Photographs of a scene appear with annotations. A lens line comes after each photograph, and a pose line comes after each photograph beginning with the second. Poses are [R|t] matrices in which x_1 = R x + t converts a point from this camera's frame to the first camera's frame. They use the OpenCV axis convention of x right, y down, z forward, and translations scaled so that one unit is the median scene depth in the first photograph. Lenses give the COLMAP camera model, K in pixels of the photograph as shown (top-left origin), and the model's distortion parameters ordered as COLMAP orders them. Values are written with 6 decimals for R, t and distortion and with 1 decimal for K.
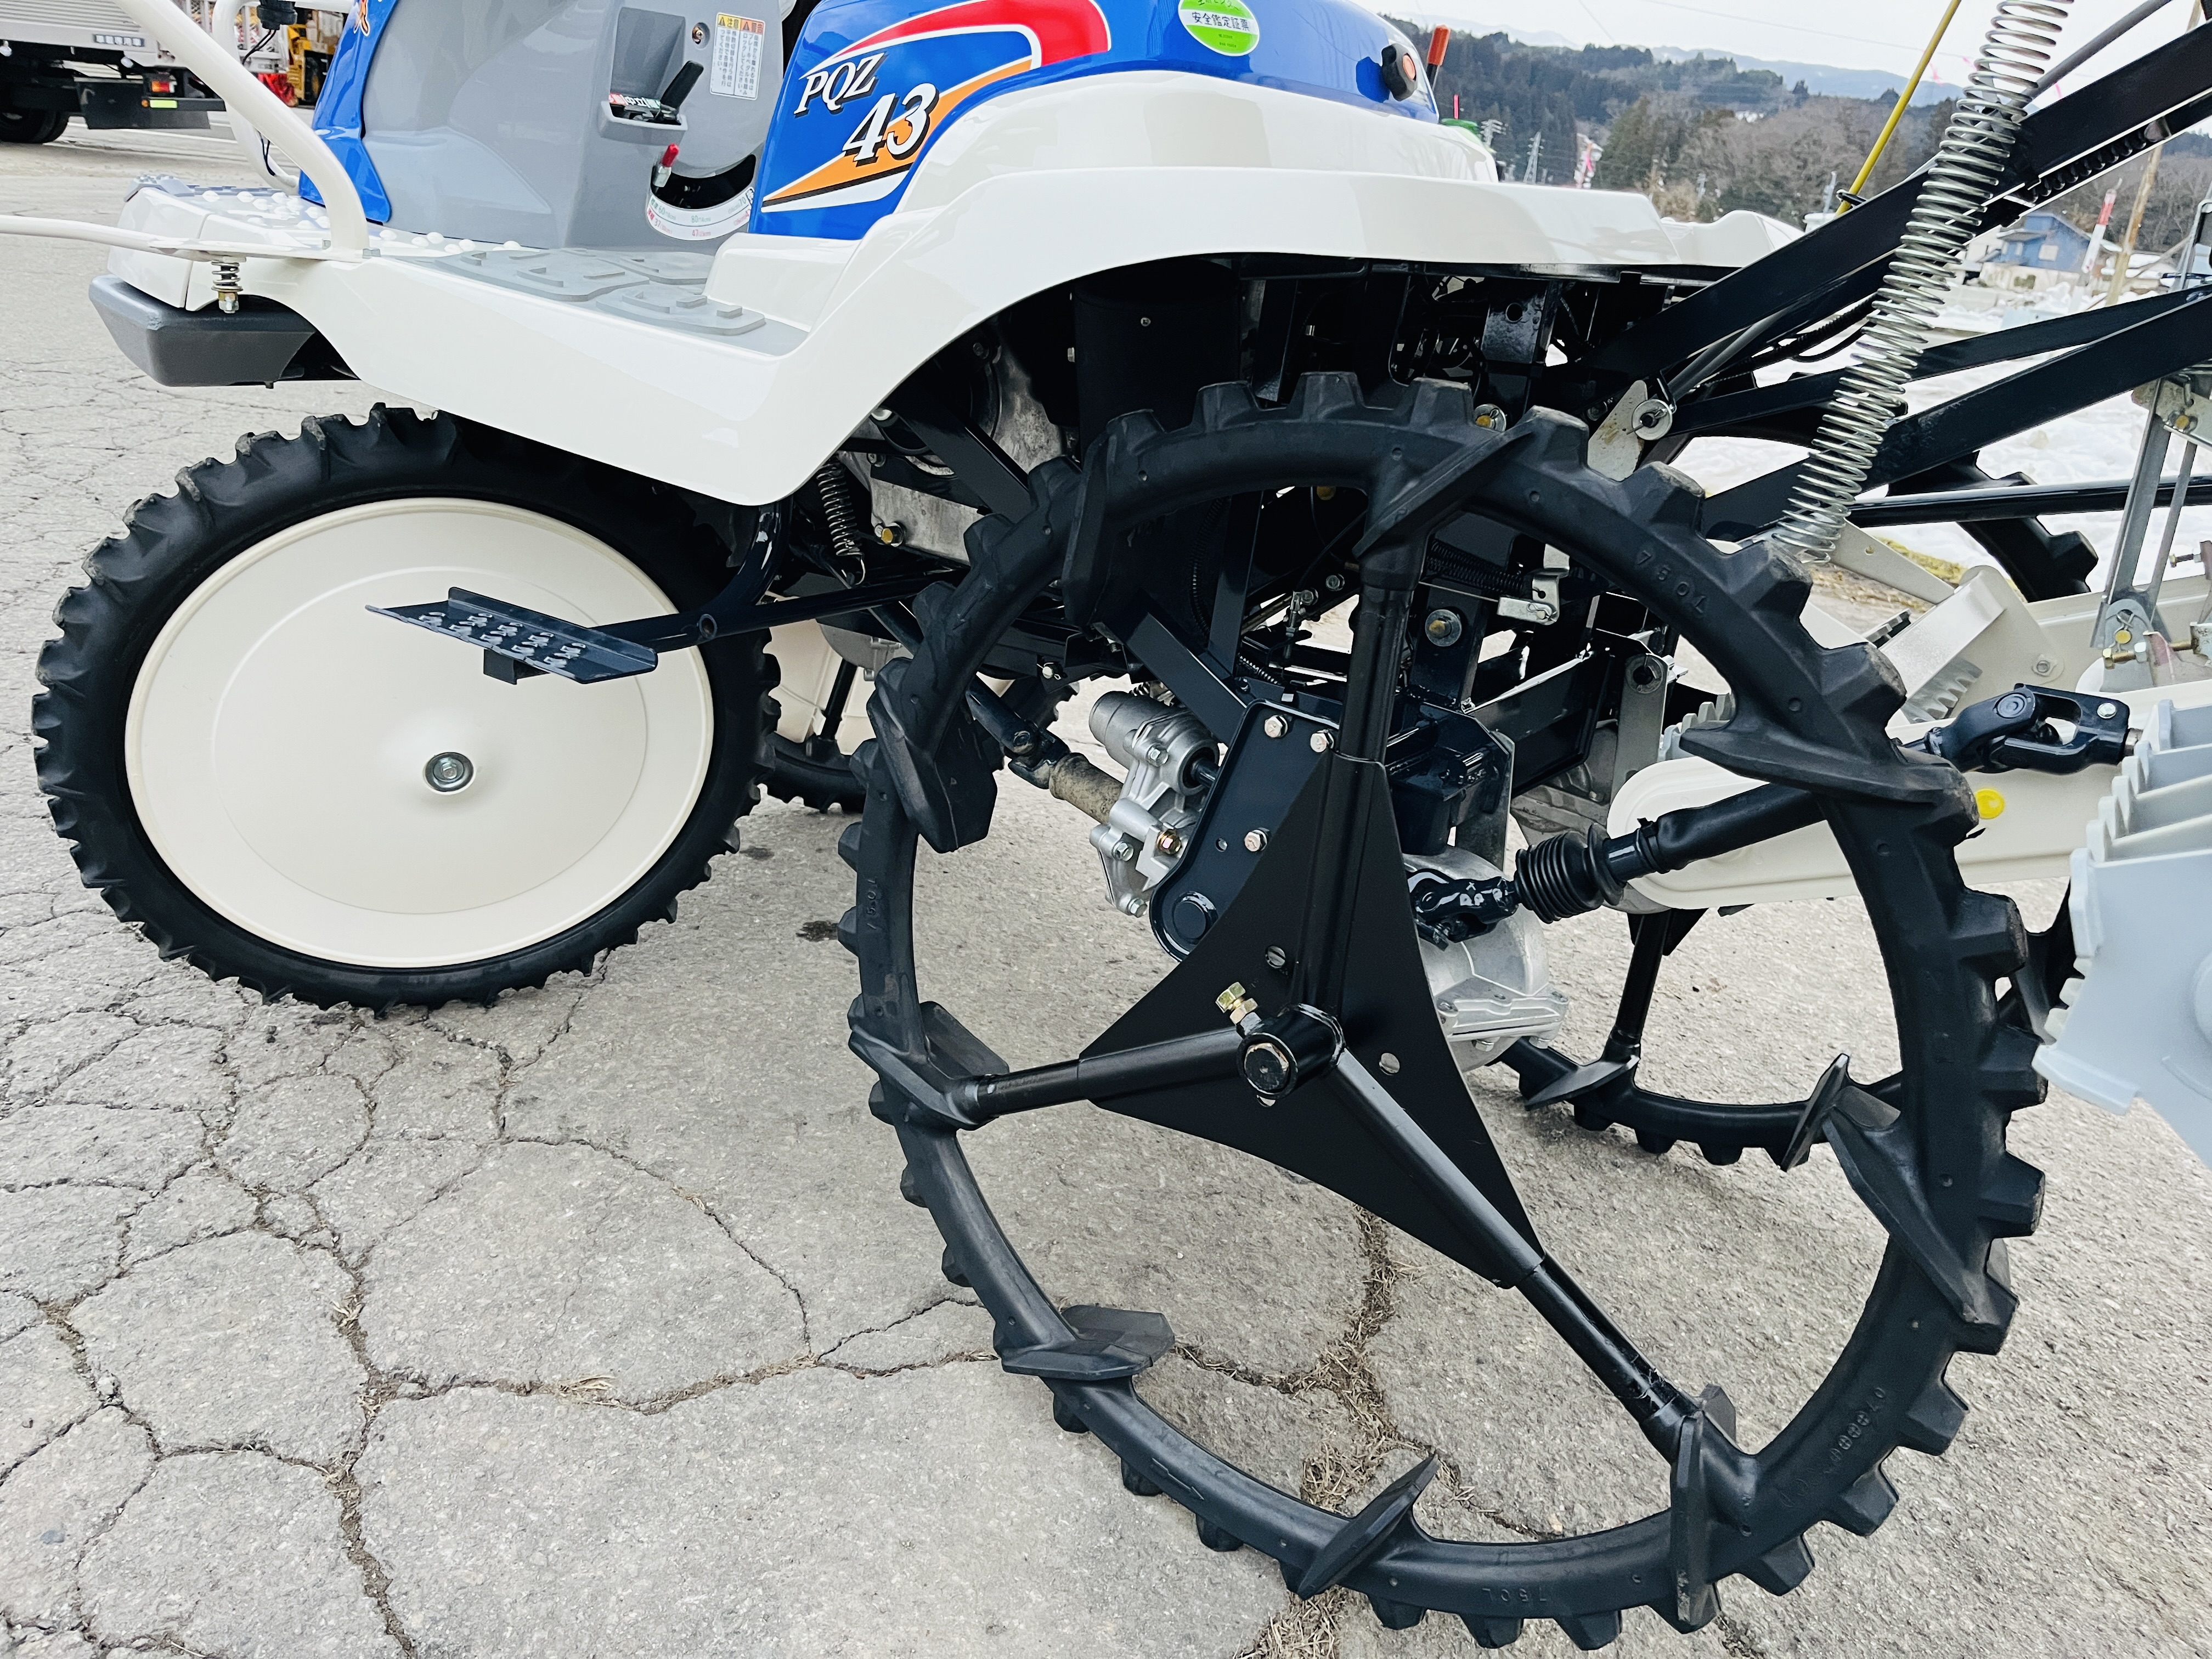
lens RADIAL K [[1775.9, 0, 1102.2], [0, 1775.9, 728.5], [0, 0, 1]] dist [0.090312, -0.165306]
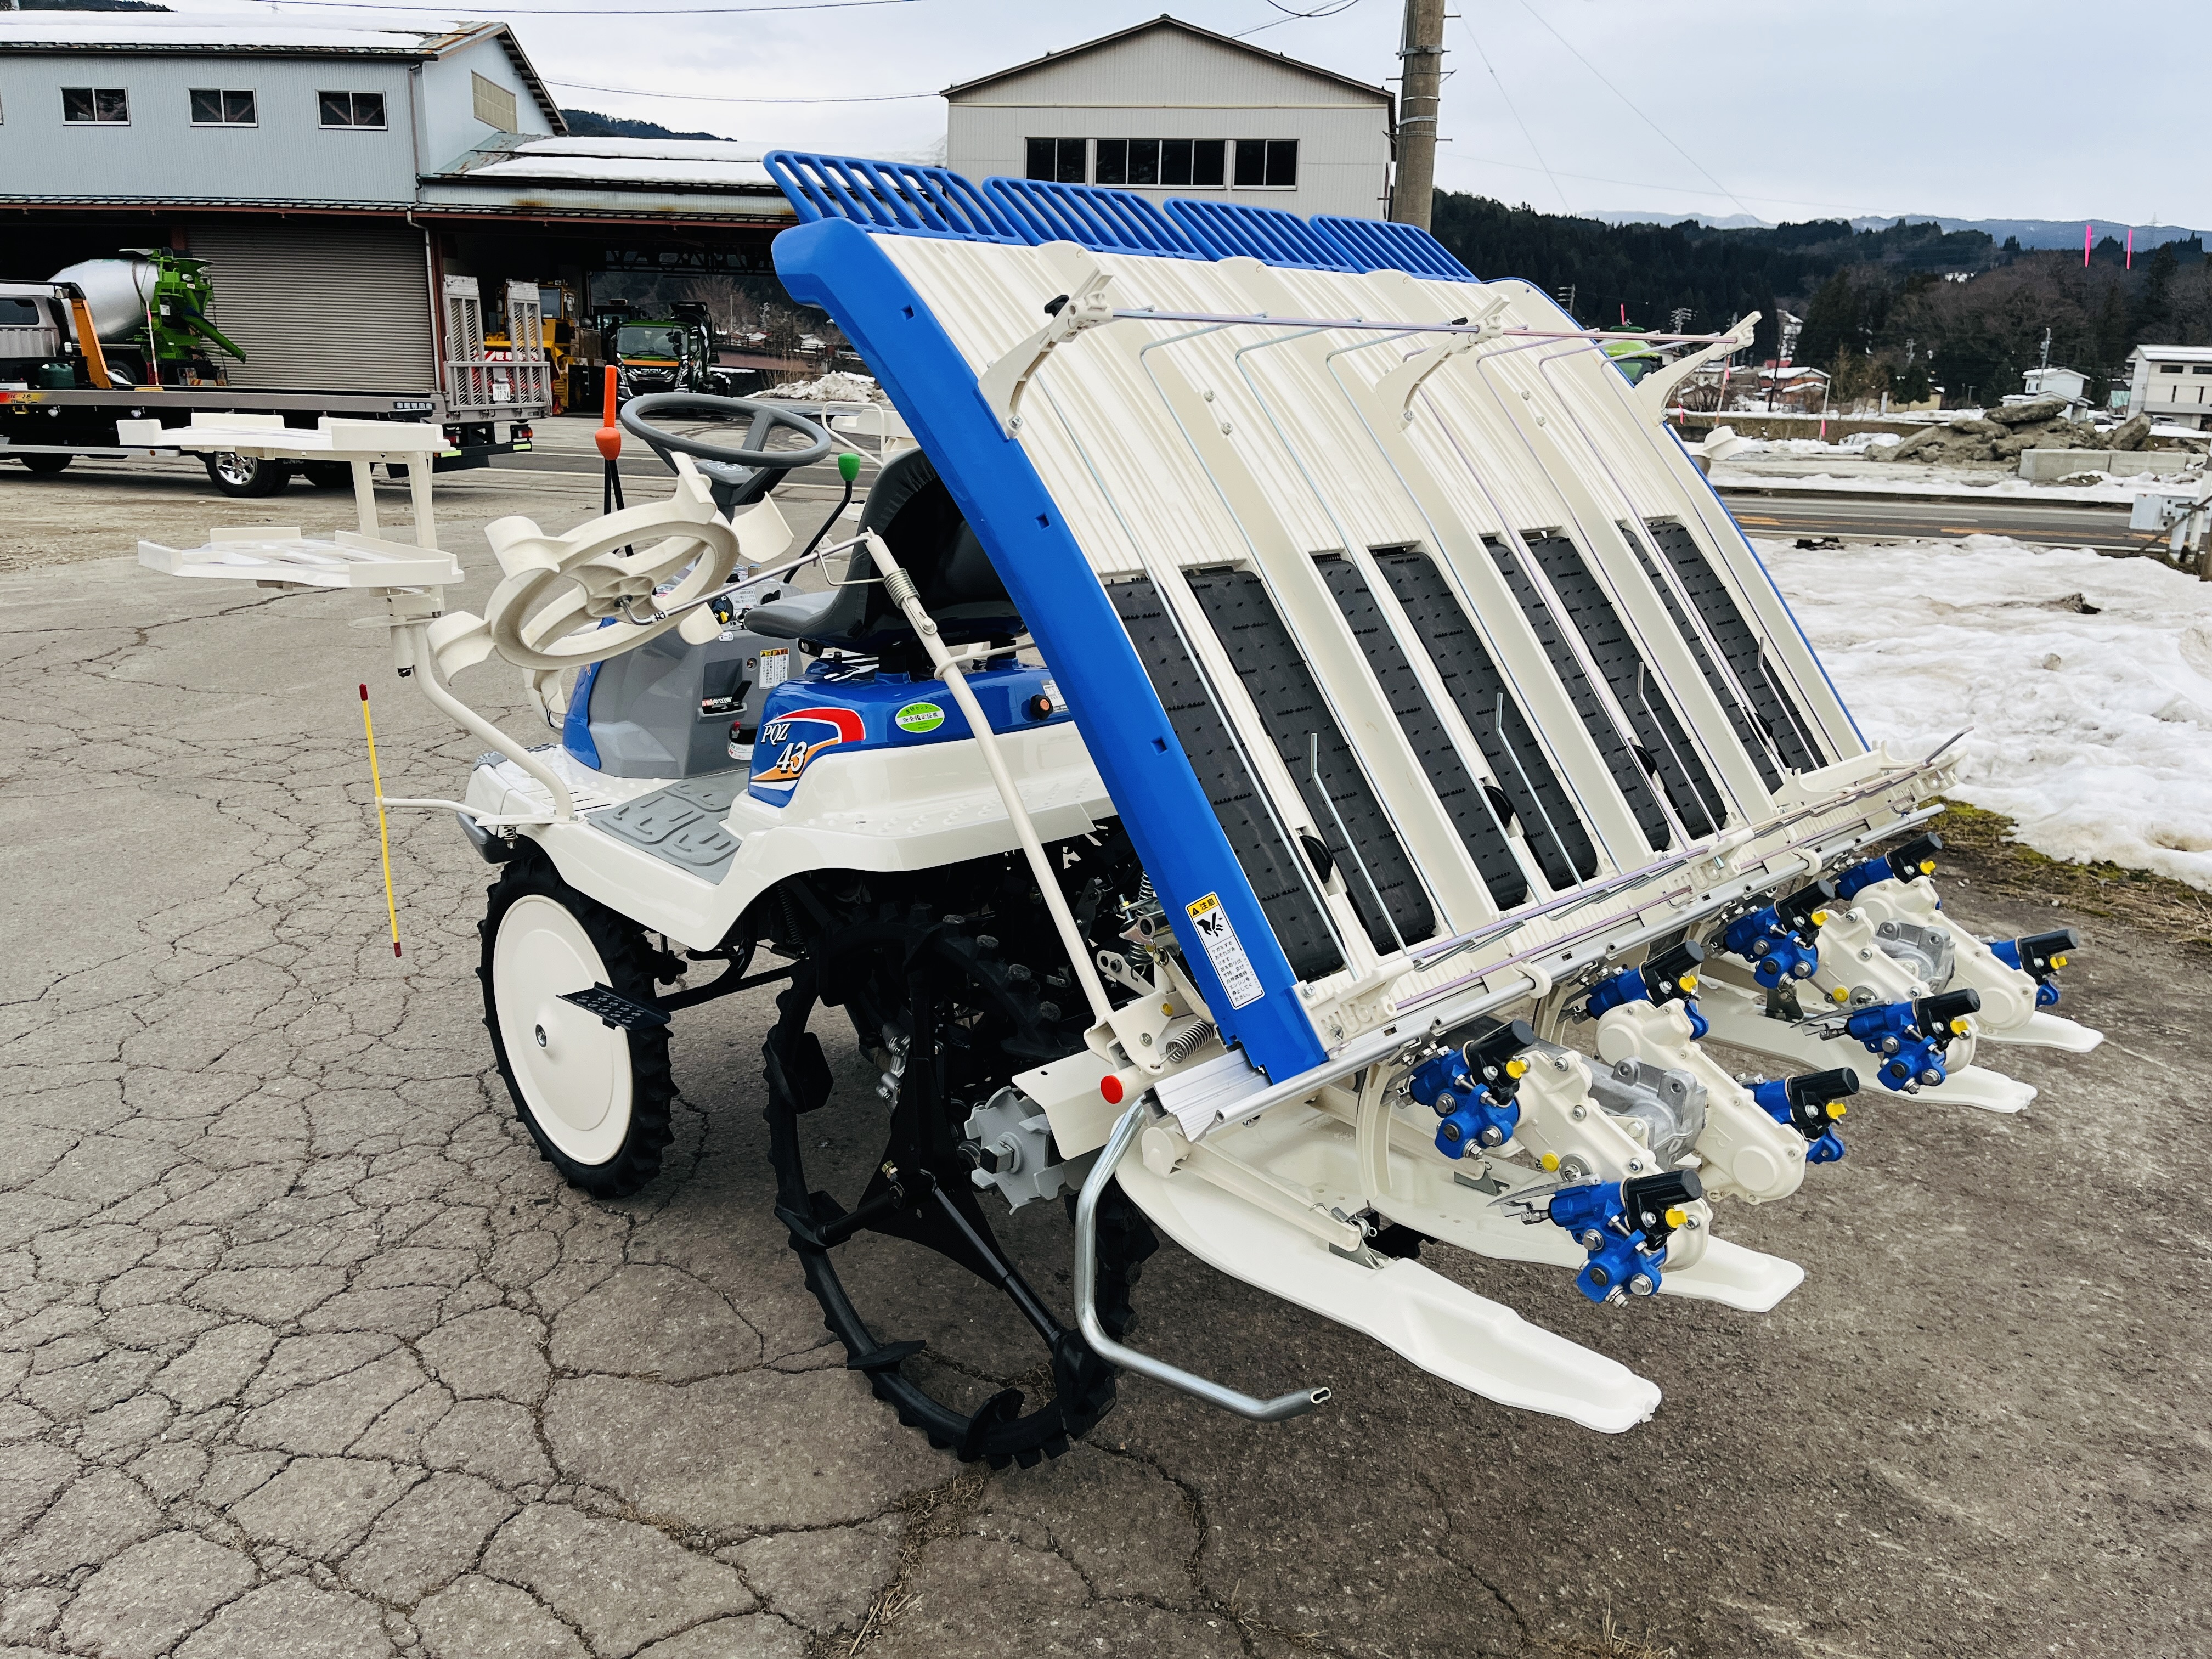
lens RADIAL K [[1775.9, 0, 1102.2], [0, 1775.9, 728.5], [0, 0, 1]] dist [0.090312, -0.165306]
pose [[0.990324, -0.050545, -0.129240, 0.476337], [0.036429, 0.993336, -0.109342, -0.117148], [0.133906, 0.103576, 0.985566, -0.939042]]
